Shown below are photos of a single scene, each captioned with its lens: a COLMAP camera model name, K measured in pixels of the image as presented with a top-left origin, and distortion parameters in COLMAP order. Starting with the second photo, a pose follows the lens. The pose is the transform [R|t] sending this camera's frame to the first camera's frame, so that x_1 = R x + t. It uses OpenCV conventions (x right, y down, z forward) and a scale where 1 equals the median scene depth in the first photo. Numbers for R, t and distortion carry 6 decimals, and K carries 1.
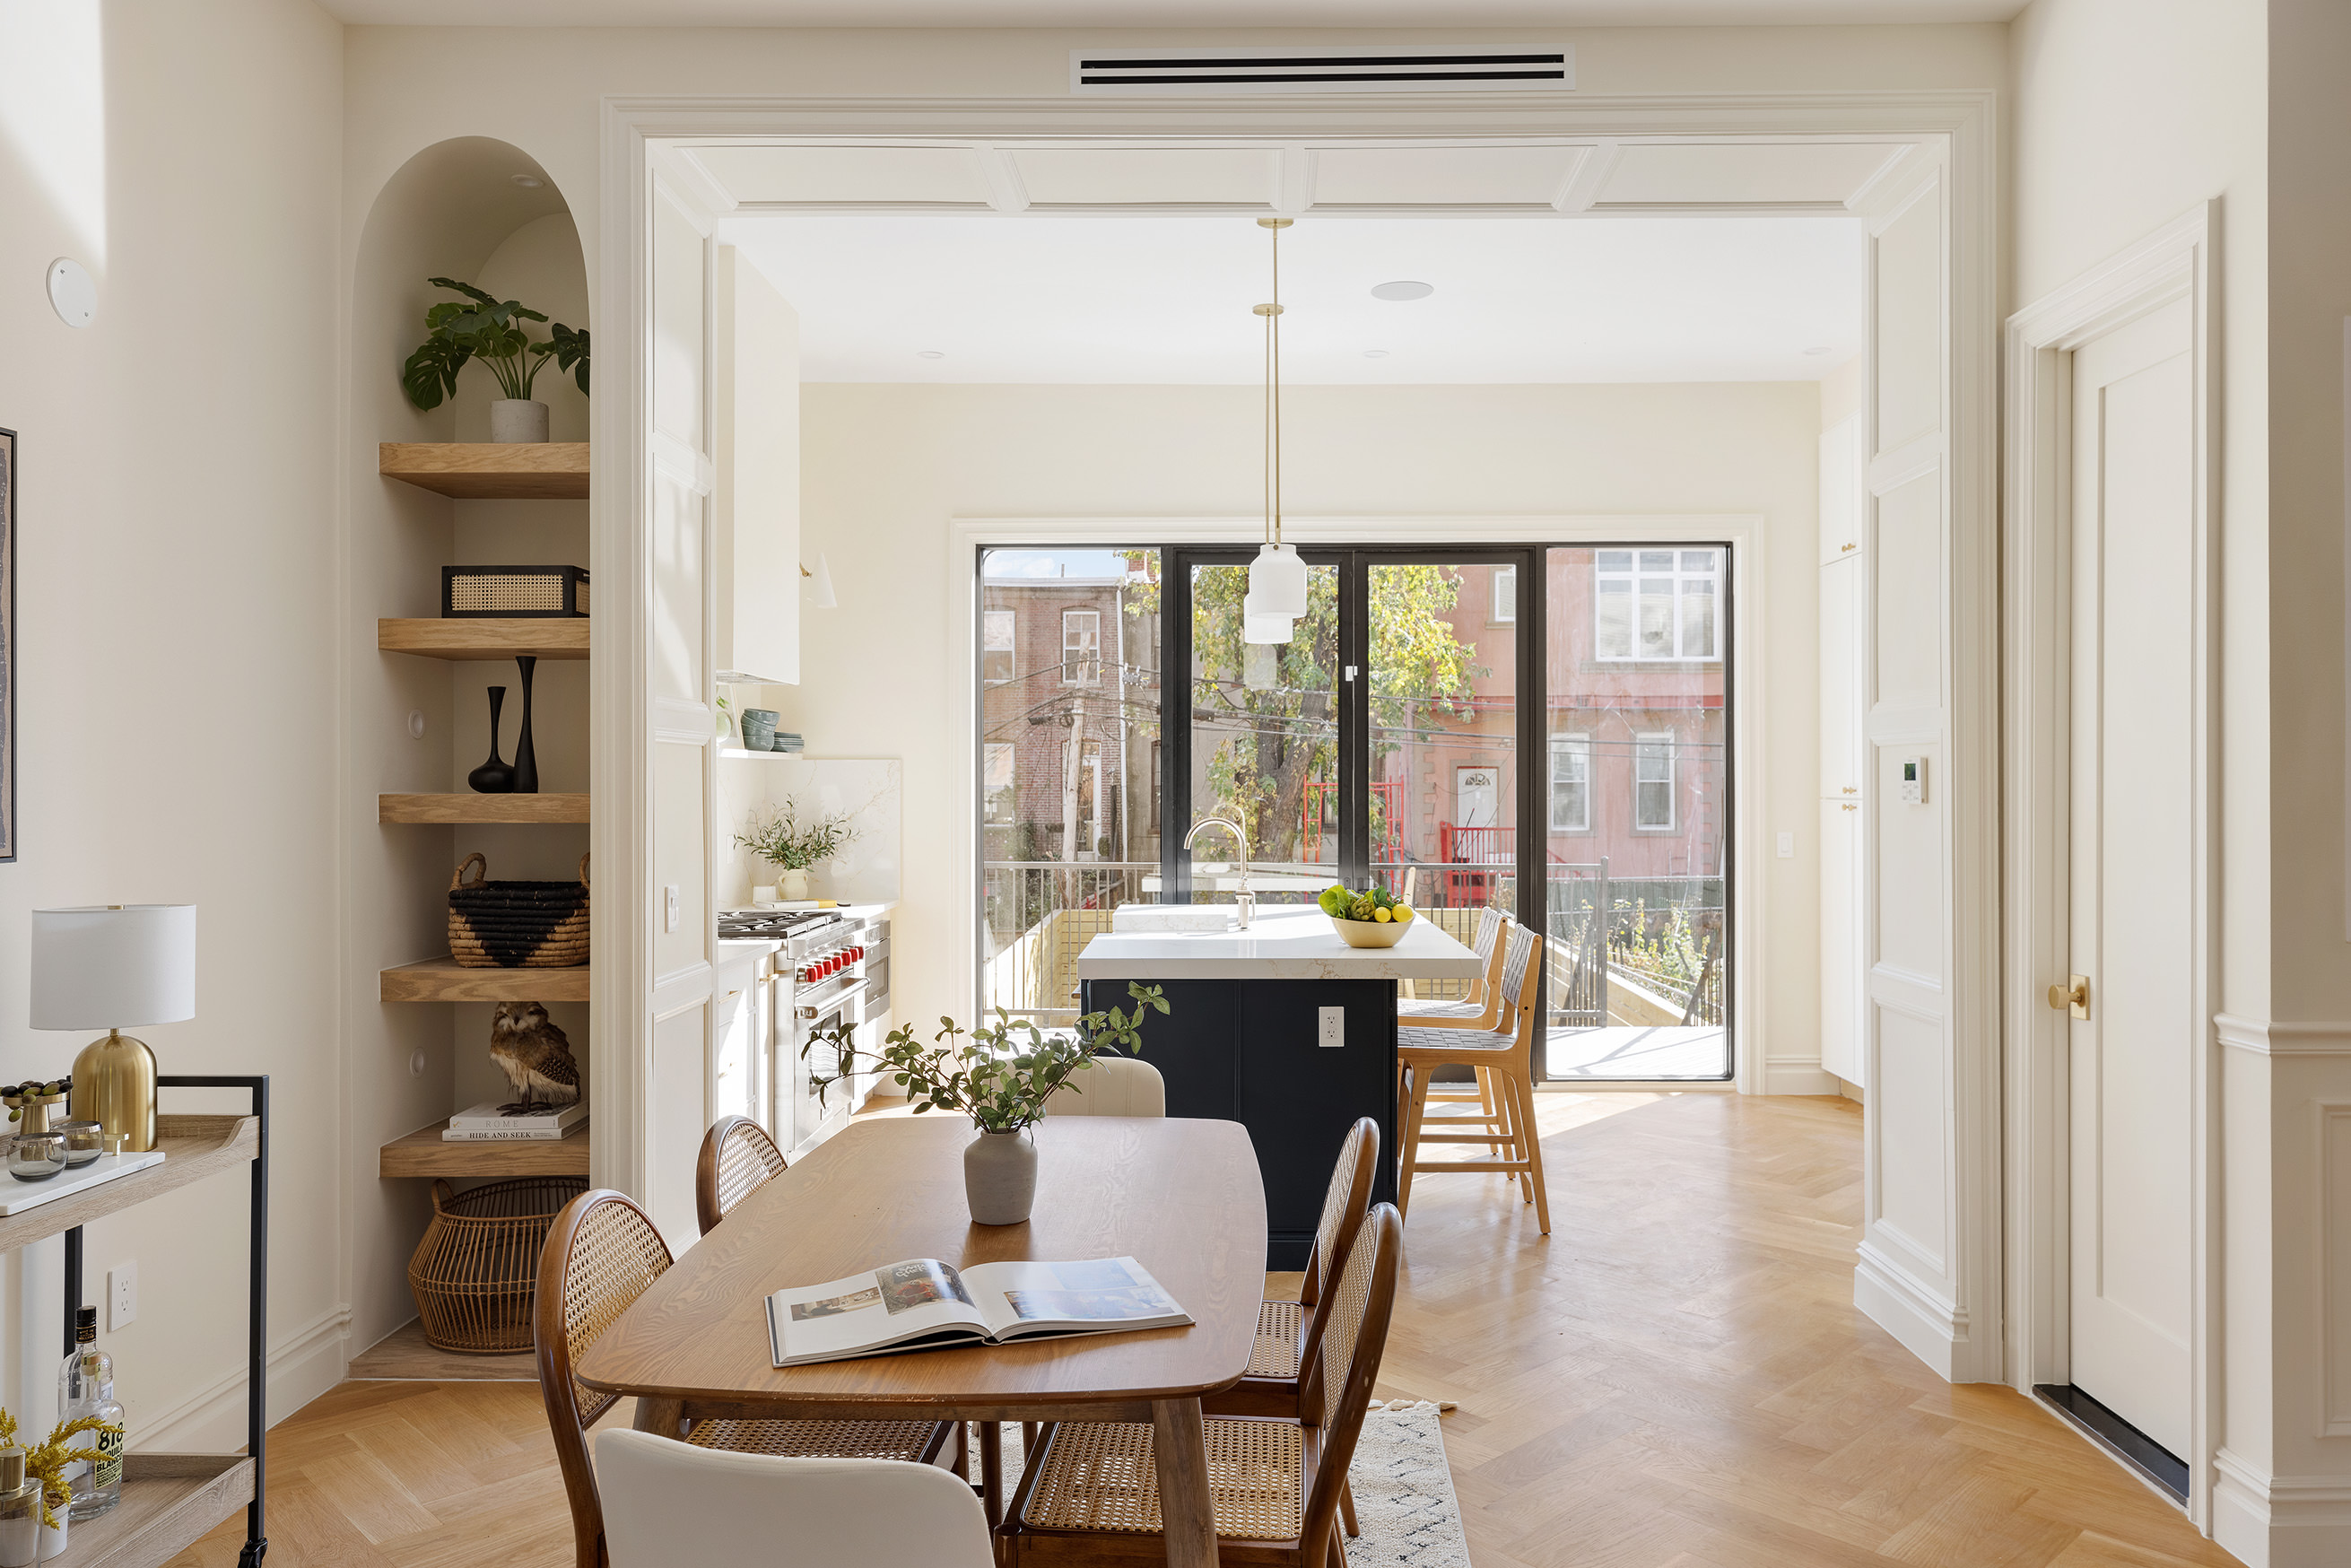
lens RADIAL K [[1600.0, 0, 1181.8], [0, 1600.0, 761.2], [0, 0, 1]] dist [0.001225, 0.000623]
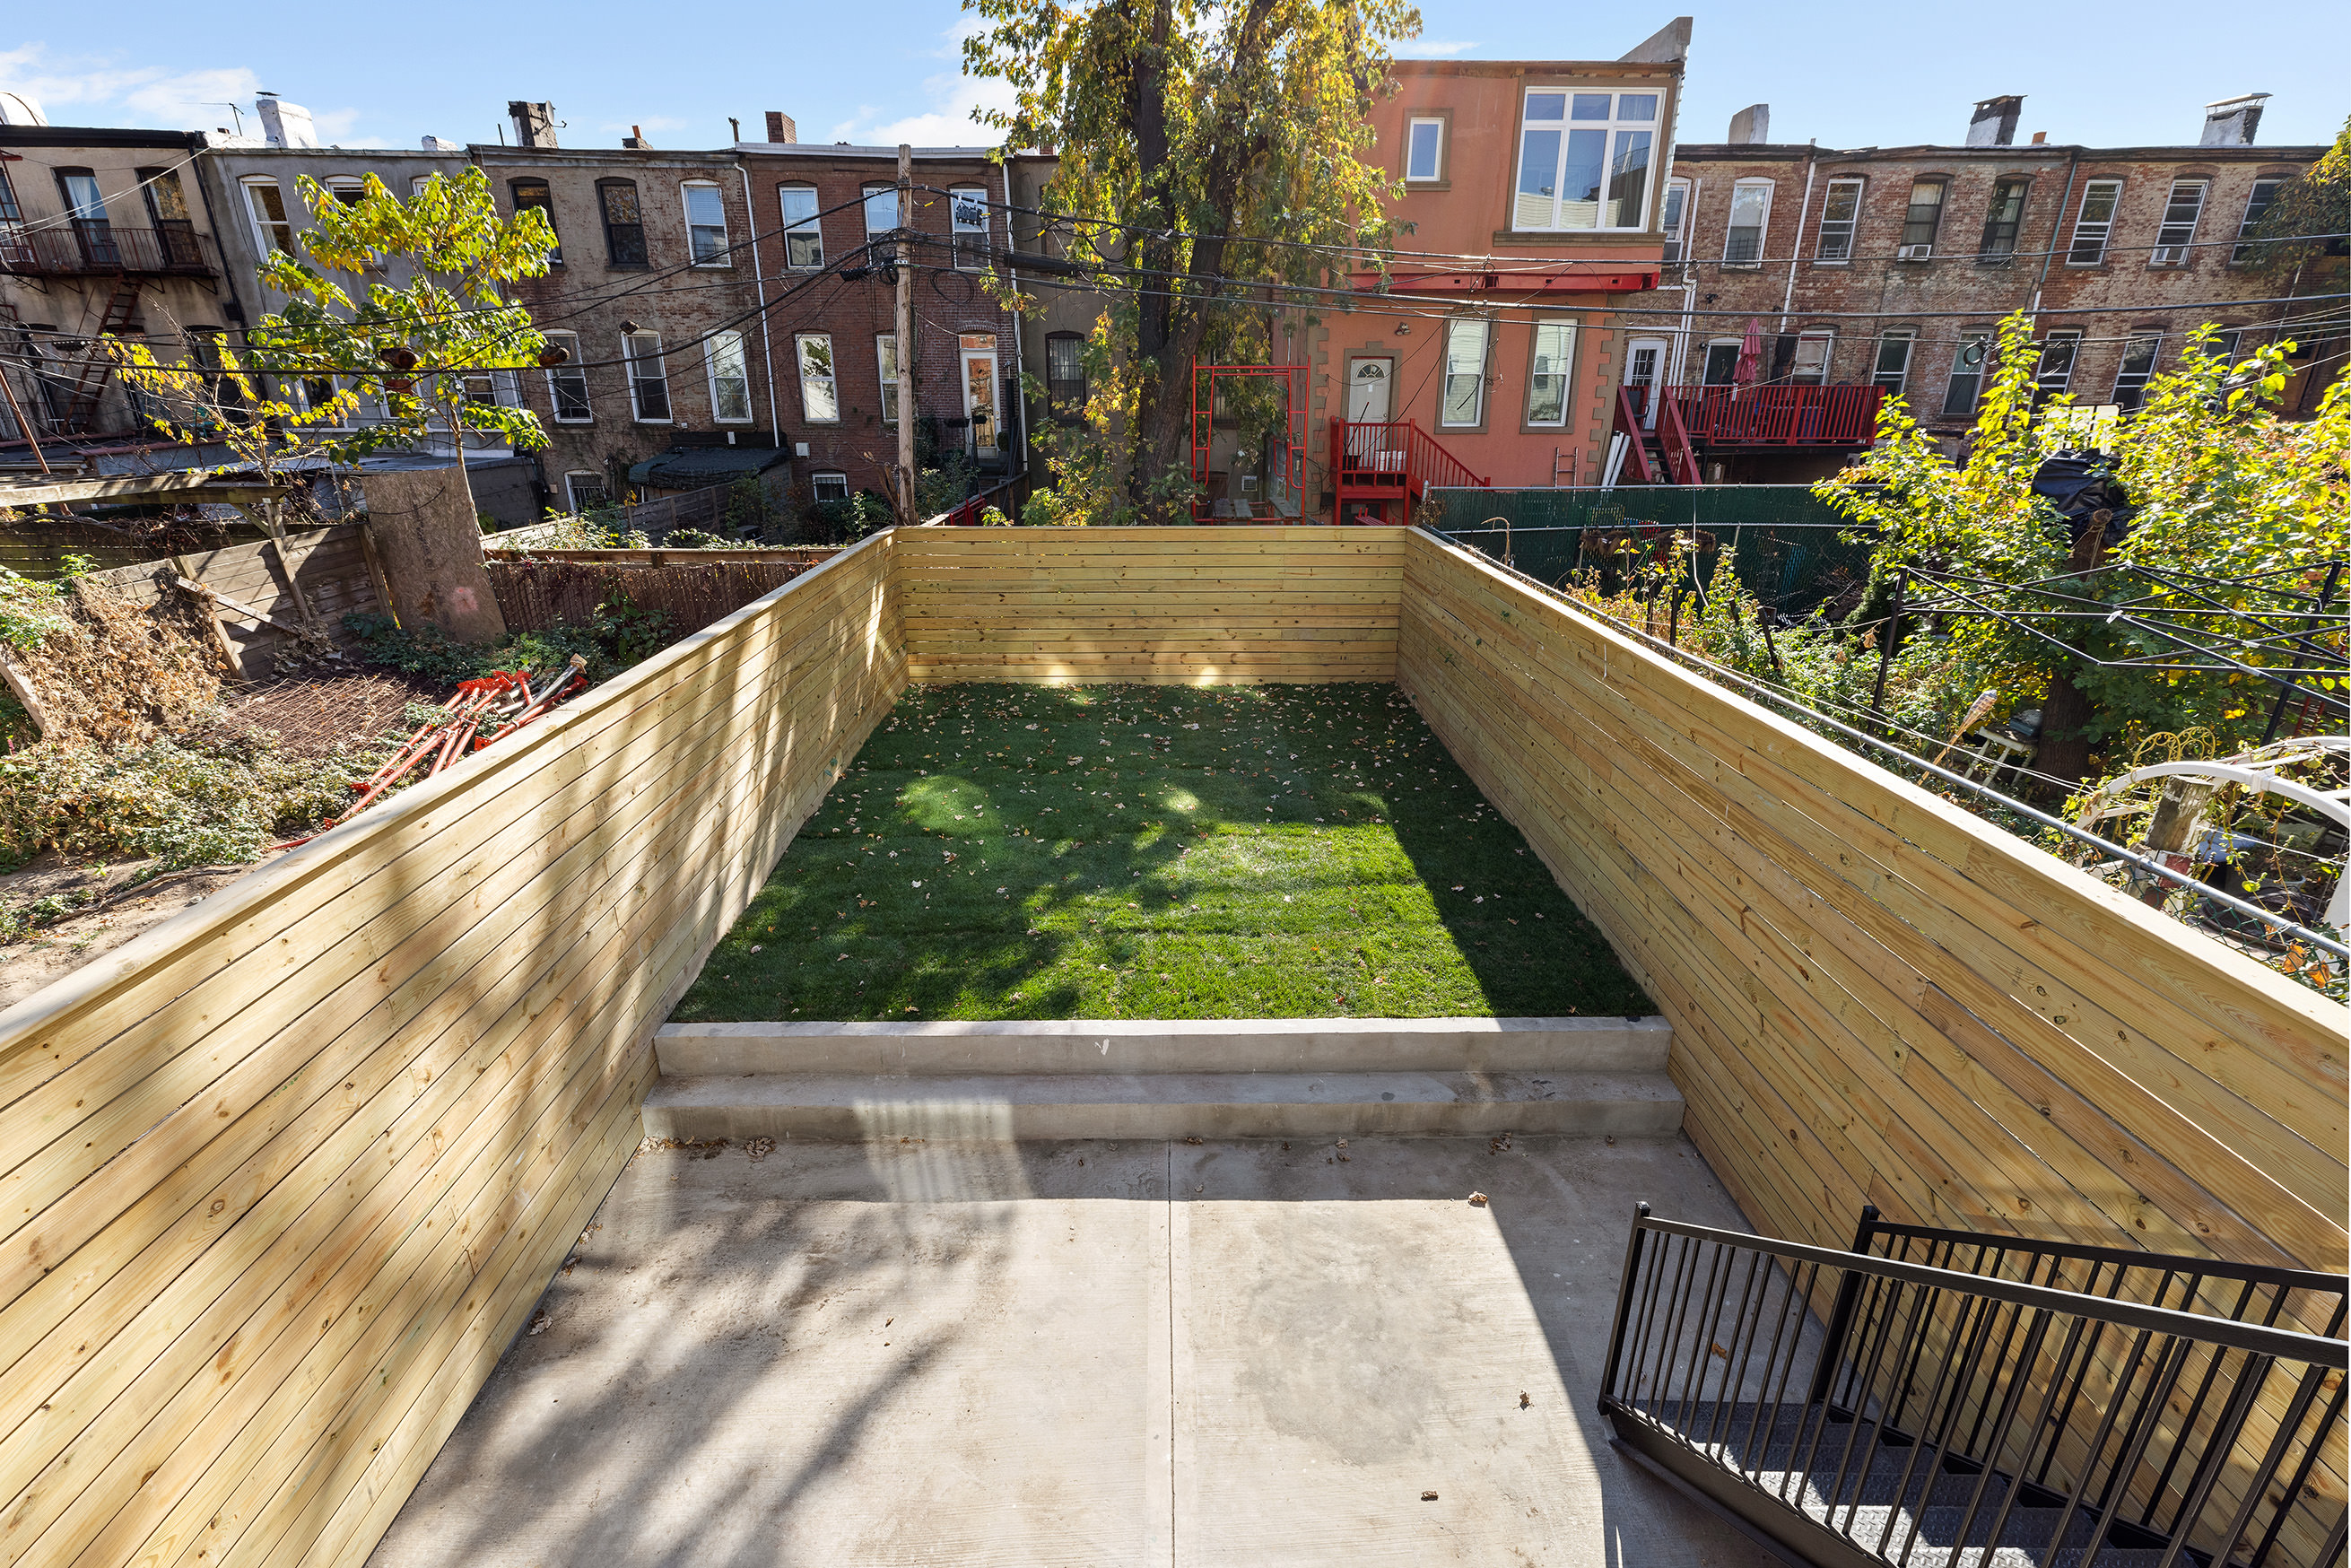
lens RADIAL K [[1093.7, 0, 1182.0], [0, 1093.7, 801.3], [0, 0, 1]] dist [0.003095, 0.000889]
pose [[0.997942, -0.018440, 0.061412, 0.116376], [-0.005229, 0.931160, 0.364572, 0.064005], [-0.063908, -0.364143, 0.929148, 1.426273]]
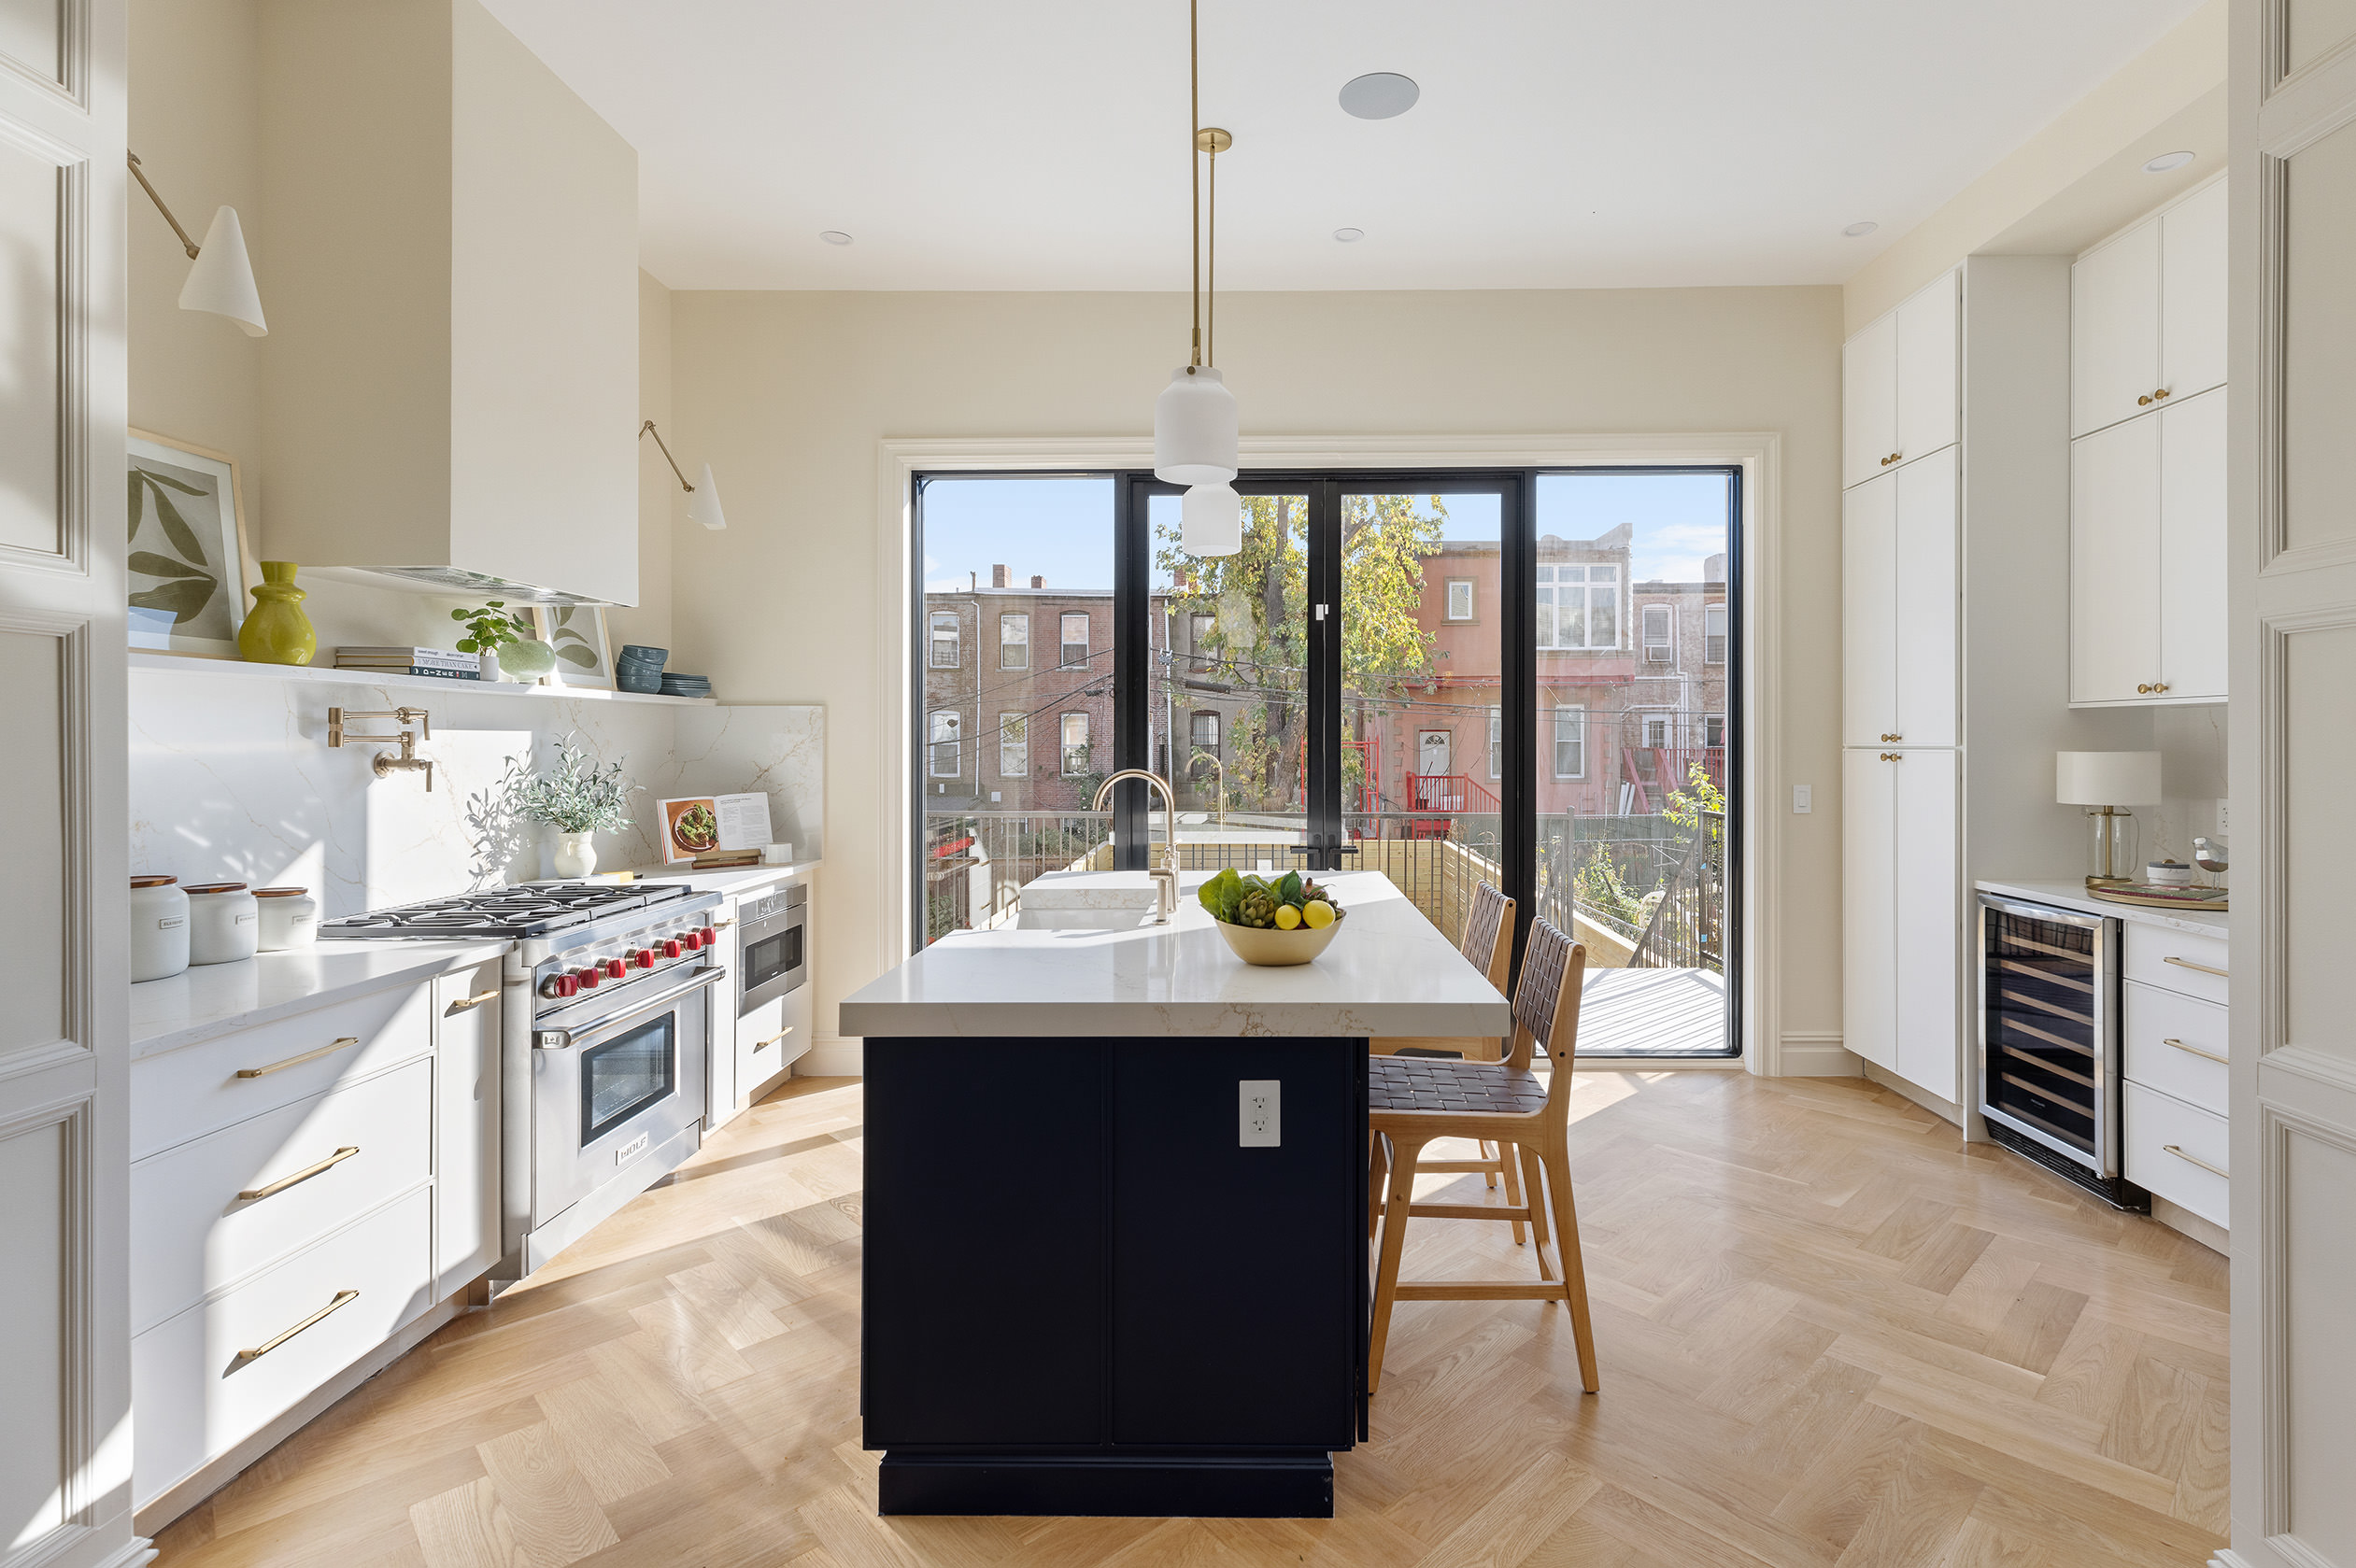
lens RADIAL K [[1124.3, 0, 1225.1], [0, 1124.3, 729.9], [0, 0, 1]] dist [0.001982, 0.000022]
pose [[0.999999, -0.000458, 0.001593, 0.050025], [0.000456, 1.000000, 0.000790, 0.012272], [-0.001594, -0.000789, 0.999998, 0.360029]]
